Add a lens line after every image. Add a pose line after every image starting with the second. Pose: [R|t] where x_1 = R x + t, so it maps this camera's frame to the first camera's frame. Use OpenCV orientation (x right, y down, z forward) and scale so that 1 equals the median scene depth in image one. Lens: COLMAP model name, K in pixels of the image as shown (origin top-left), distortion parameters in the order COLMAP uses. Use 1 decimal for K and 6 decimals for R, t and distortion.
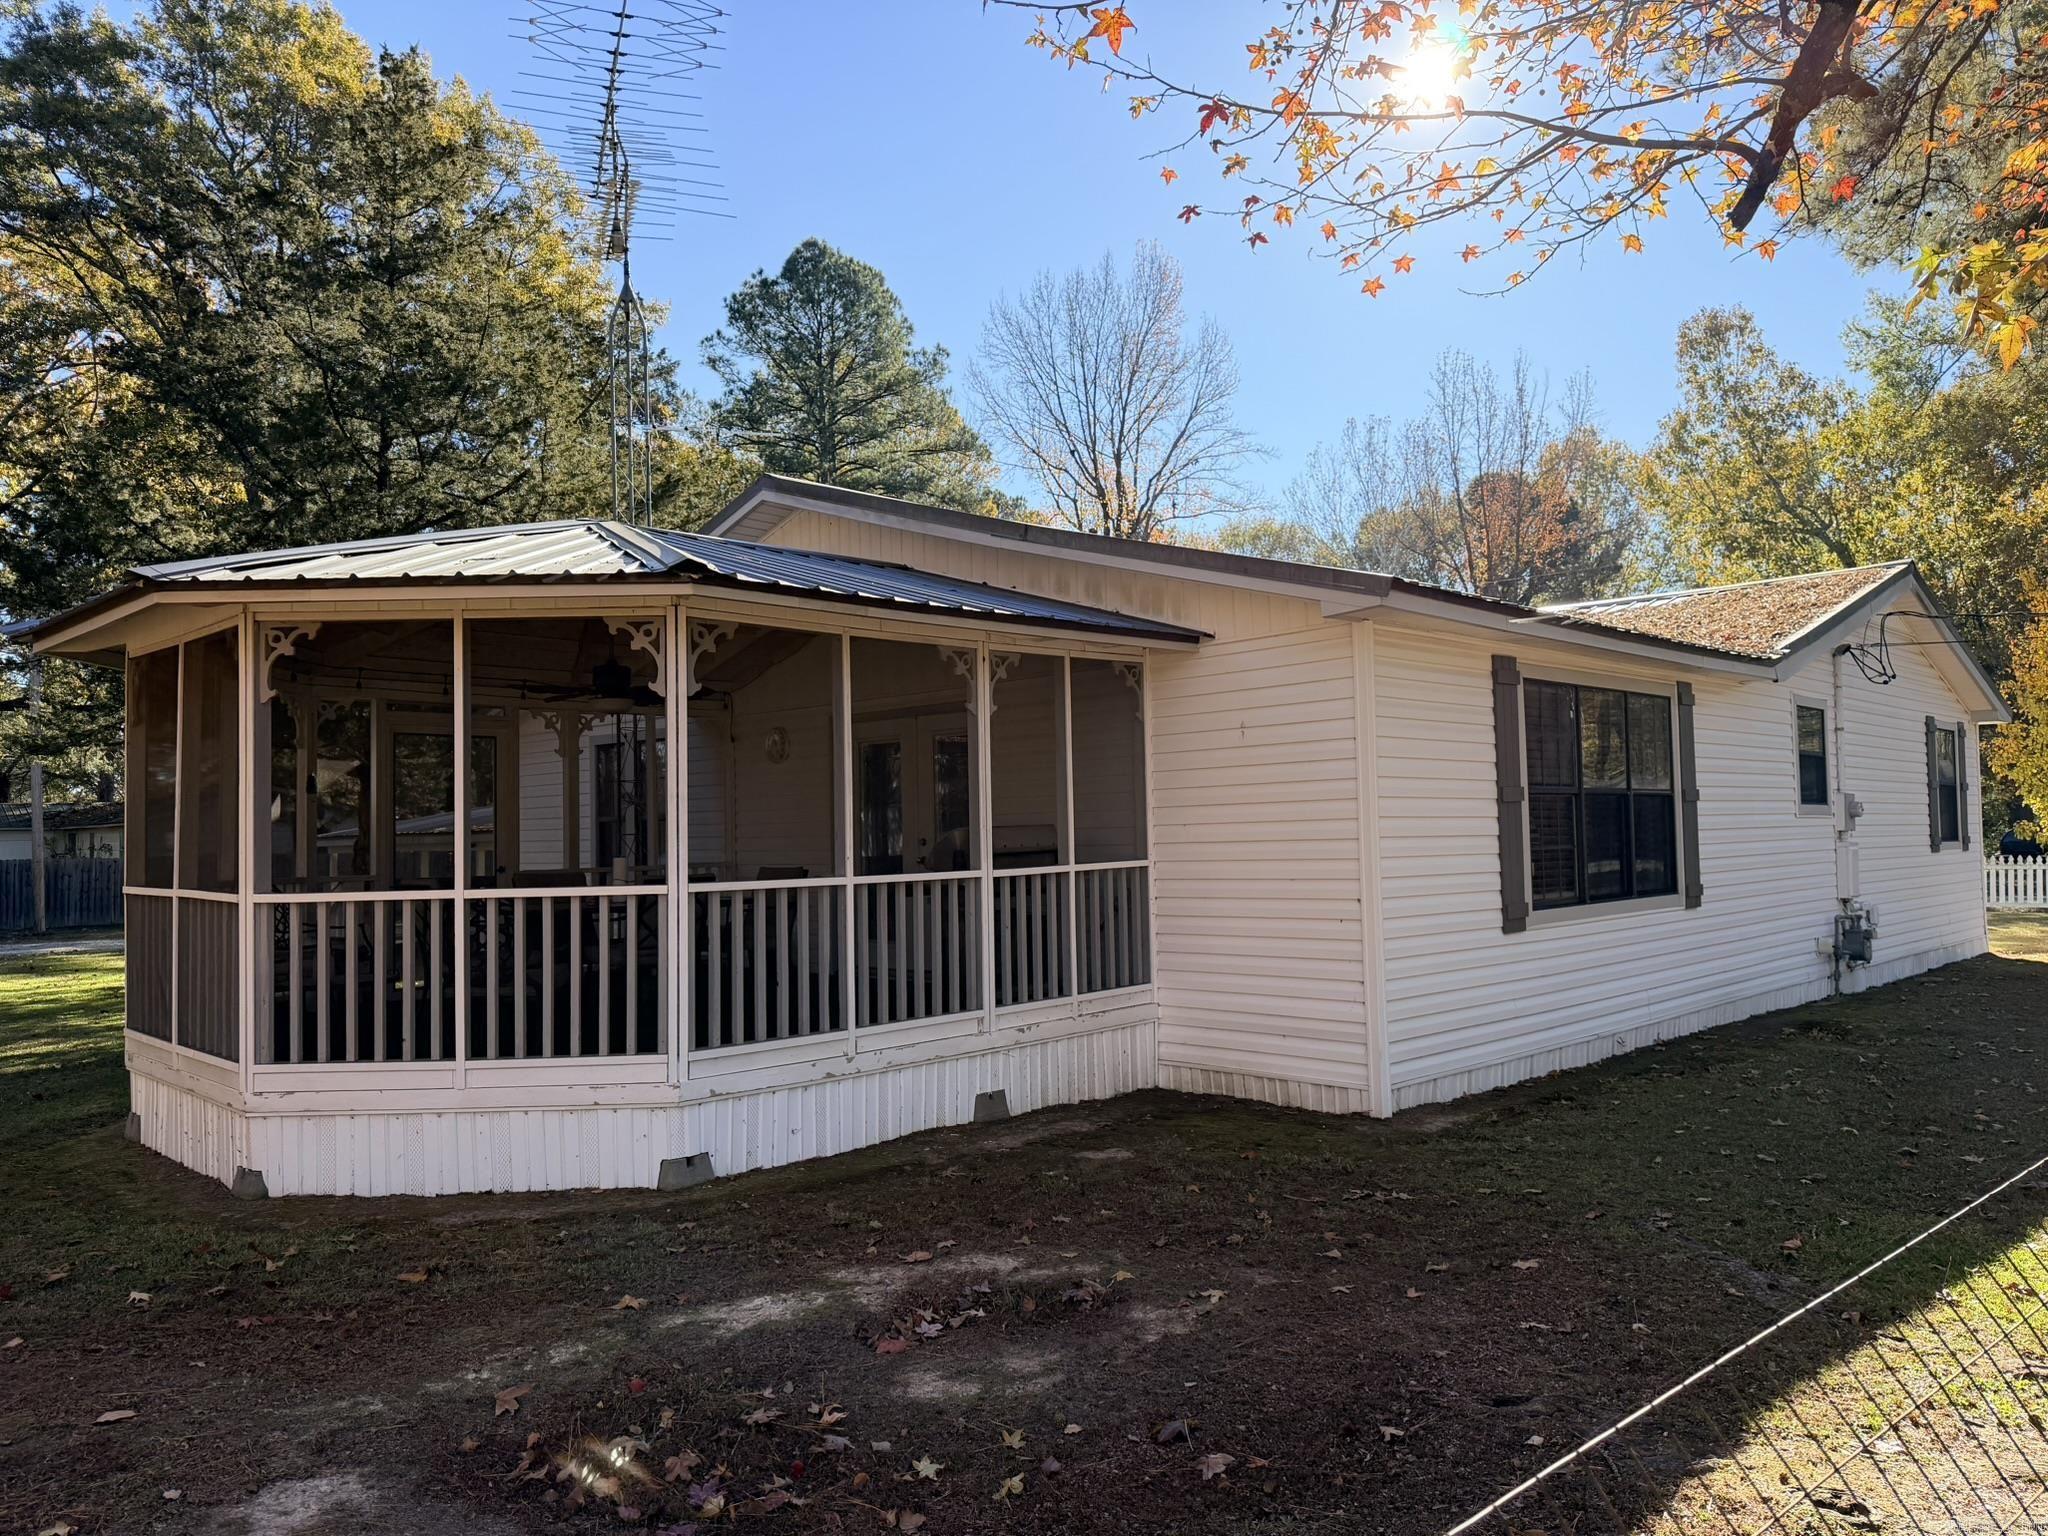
lens RADIAL K [[1456.6, 0, 1021.9], [0, 1456.6, 768.1], [0, 0, 1]] dist [0.006947, -0.000832]
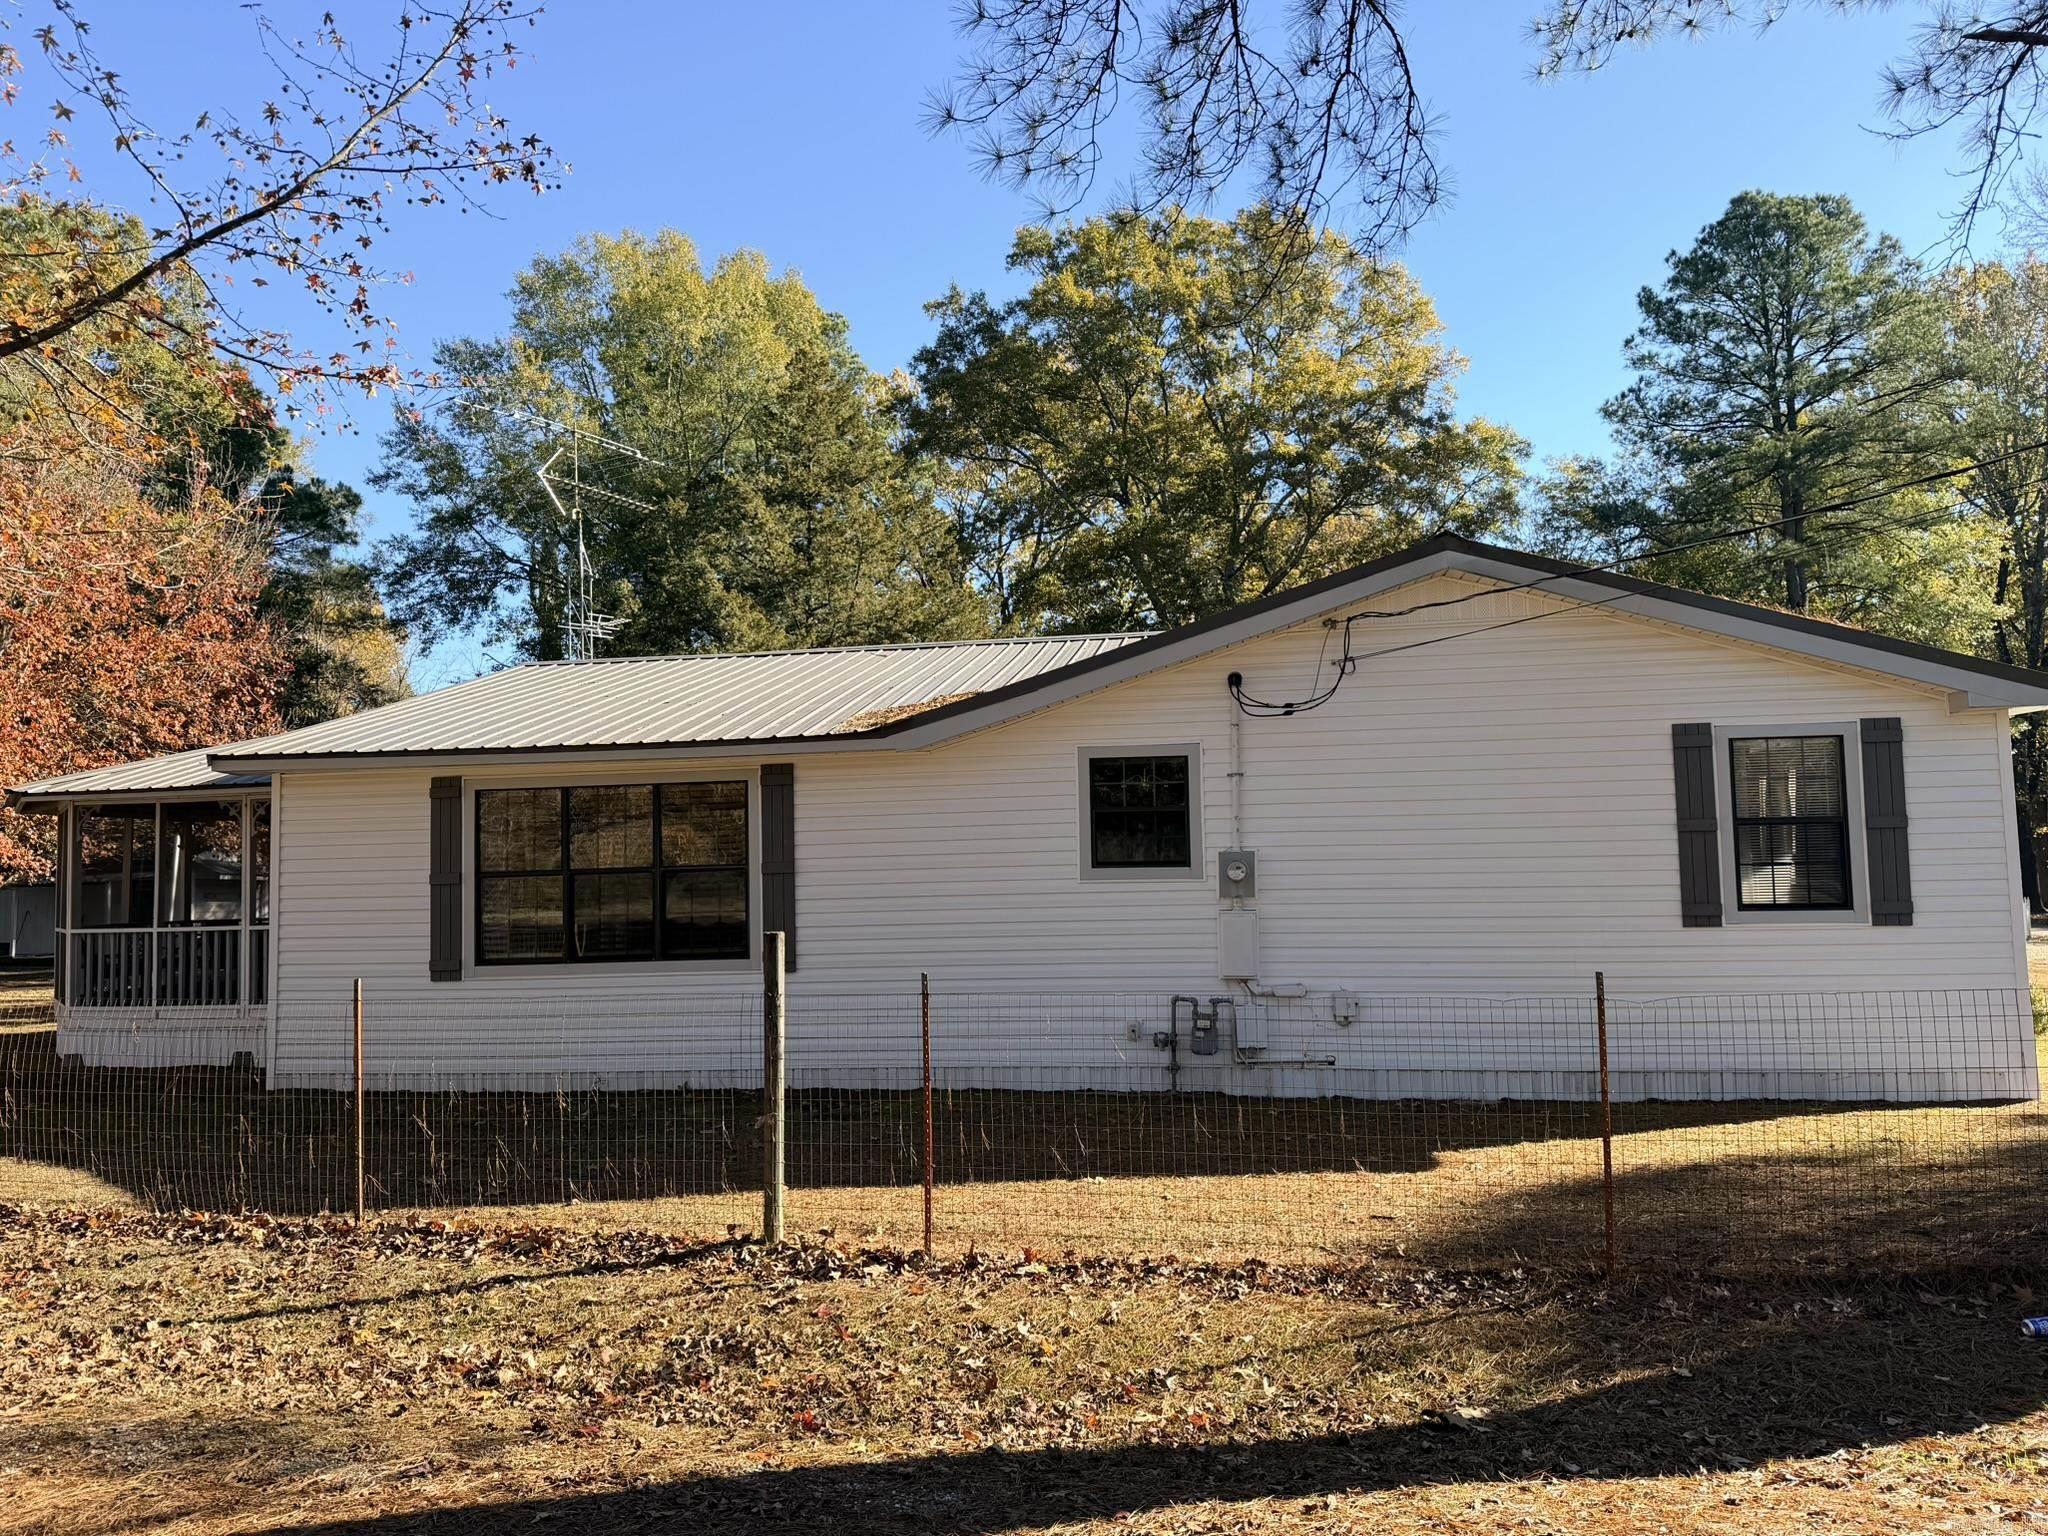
lens RADIAL K [[1456.6, 0, 1021.2], [0, 1456.6, 773.9], [0, 0, 1]] dist [0.006947, -0.000832]
pose [[0.604794, -0.052444, -0.794654, 1.203968], [0.048157, 0.998412, -0.029240, -0.009687], [0.794925, -0.020584, 0.606359, 0.418777]]
